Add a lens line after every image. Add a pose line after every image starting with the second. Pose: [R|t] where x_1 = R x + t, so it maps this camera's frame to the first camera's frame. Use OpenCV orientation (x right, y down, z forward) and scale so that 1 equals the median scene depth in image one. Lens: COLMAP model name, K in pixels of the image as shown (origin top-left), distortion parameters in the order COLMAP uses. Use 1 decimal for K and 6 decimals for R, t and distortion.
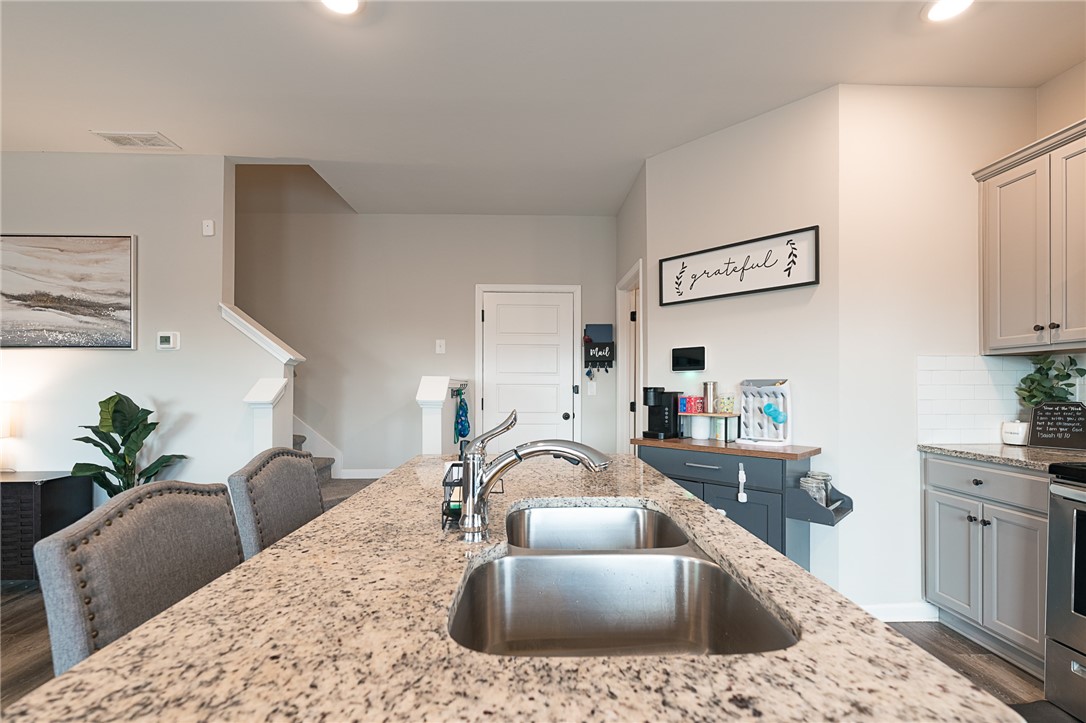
lens RADIAL K [[463.3, 0, 539.7], [0, 463.3, 385.5], [0, 0, 1]] dist [0.005250, -0.001451]
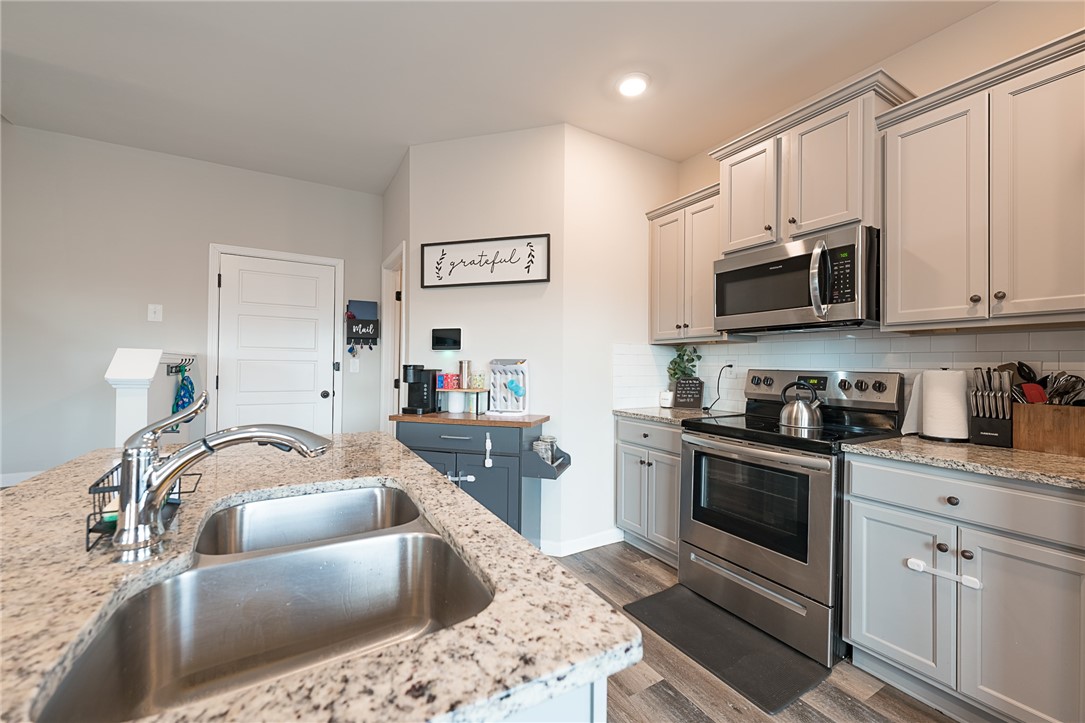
lens RADIAL K [[430.3, 0, 536.0], [0, 430.3, 361.7], [0, 0, 1]] dist [-0.000596, 0.000064]
pose [[0.882854, 0.012741, 0.469475, 0.047153], [-0.010878, 0.999919, -0.006681, -0.000054], [-0.469522, 0.000791, 0.882920, 0.020034]]
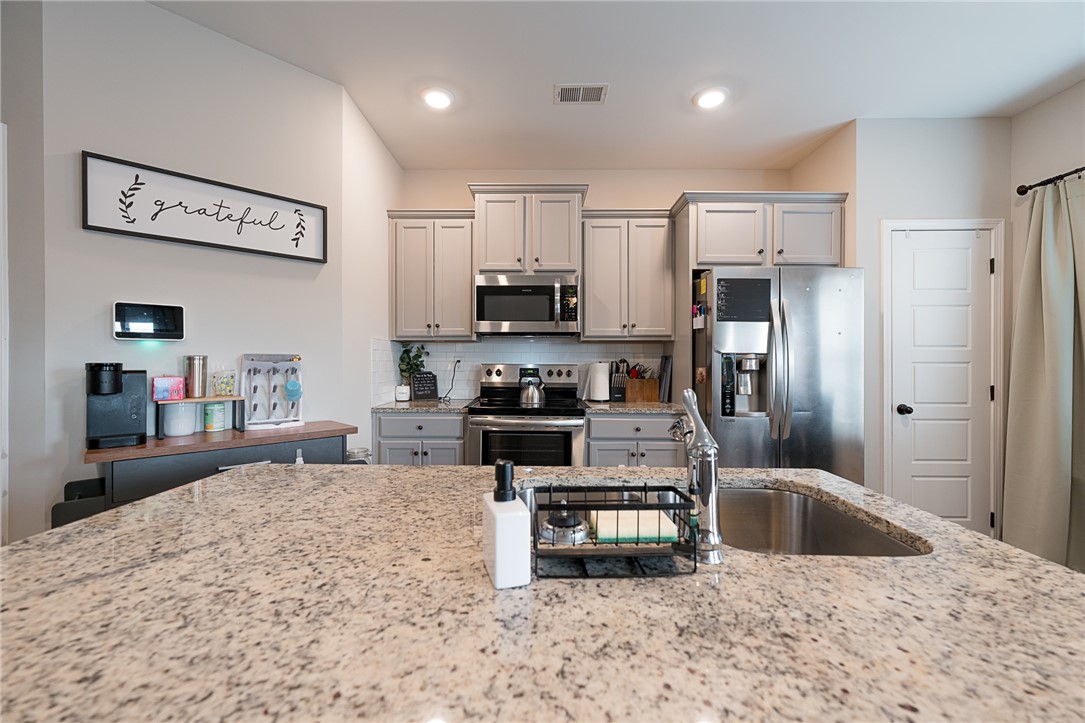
lens RADIAL K [[430.3, 0, 538.0], [0, 430.3, 362.9], [0, 0, 1]] dist [-0.000596, 0.000064]
pose [[0.043313, -0.001330, 0.999061, -0.395316], [-0.003612, 0.999992, 0.001488, 0.000914], [-0.999055, -0.003673, 0.043308, 0.558941]]
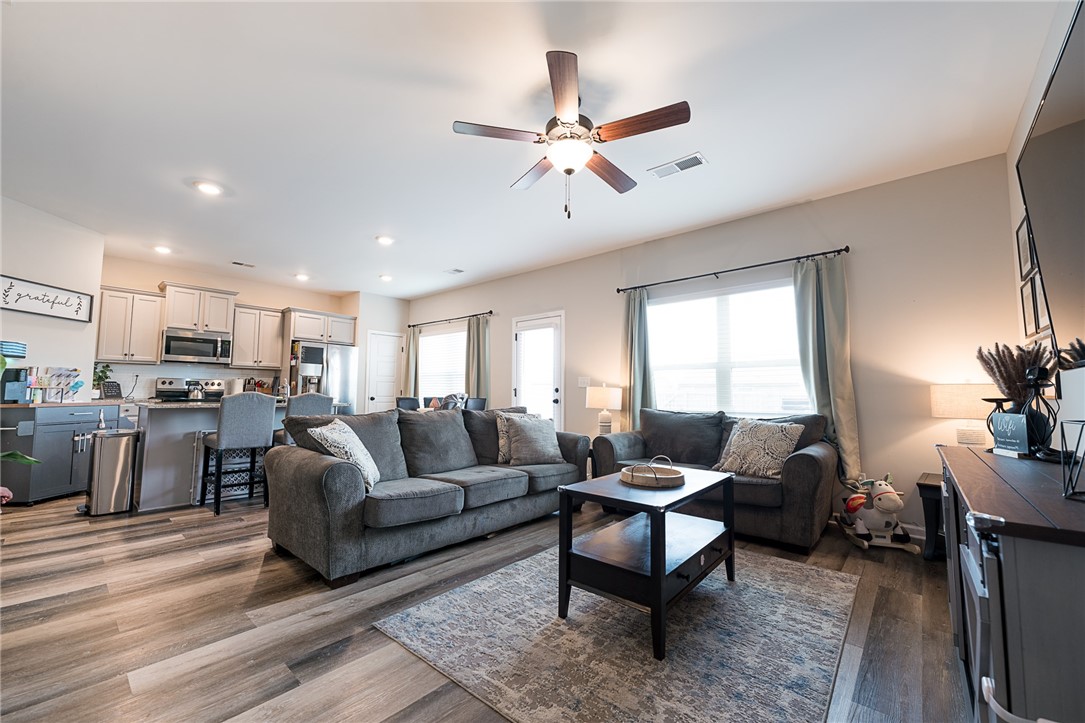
lens RADIAL K [[430.3, 0, 538.0], [0, 430.3, 362.7], [0, 0, 1]] dist [-0.000596, 0.000064]
pose [[-0.724655, 0.043758, 0.687722, -2.488380], [-0.009905, 0.997217, -0.073888, 0.090997], [-0.689041, -0.060356, -0.722205, 1.155331]]
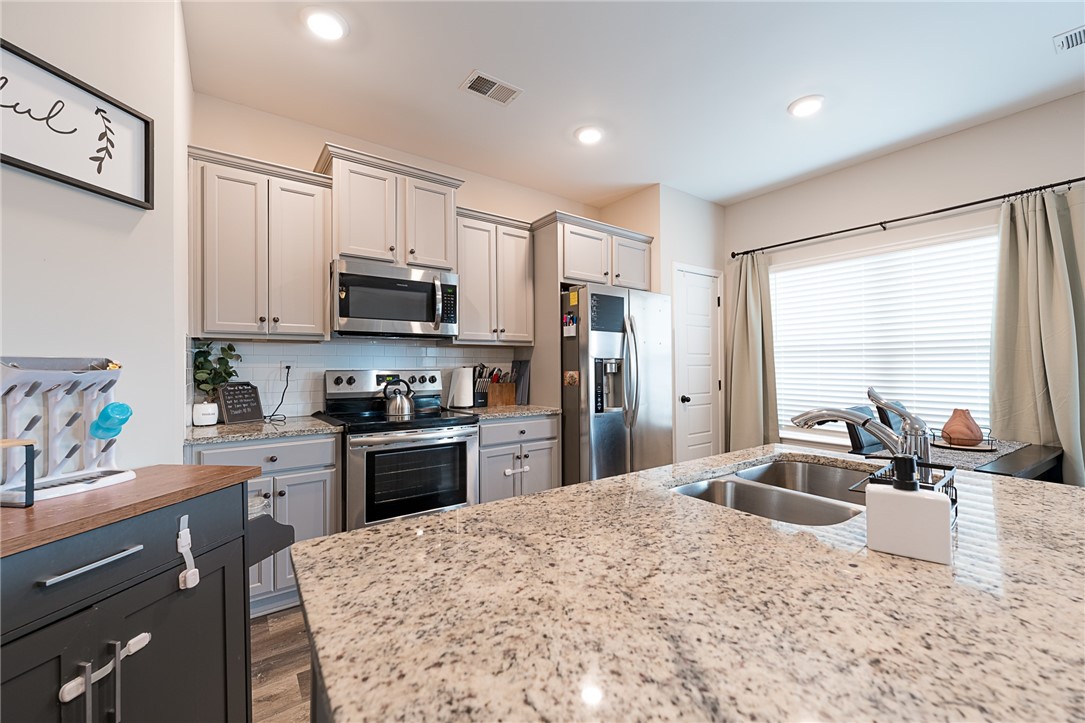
lens RADIAL K [[430.3, 0, 538.0], [0, 430.3, 362.4], [0, 0, 1]] dist [-0.000596, 0.000064]
pose [[-0.554982, 0.010625, 0.831795, -0.217966], [0.004590, 0.999942, -0.009710, -0.000716], [-0.831850, -0.001571, -0.554998, 1.022513]]
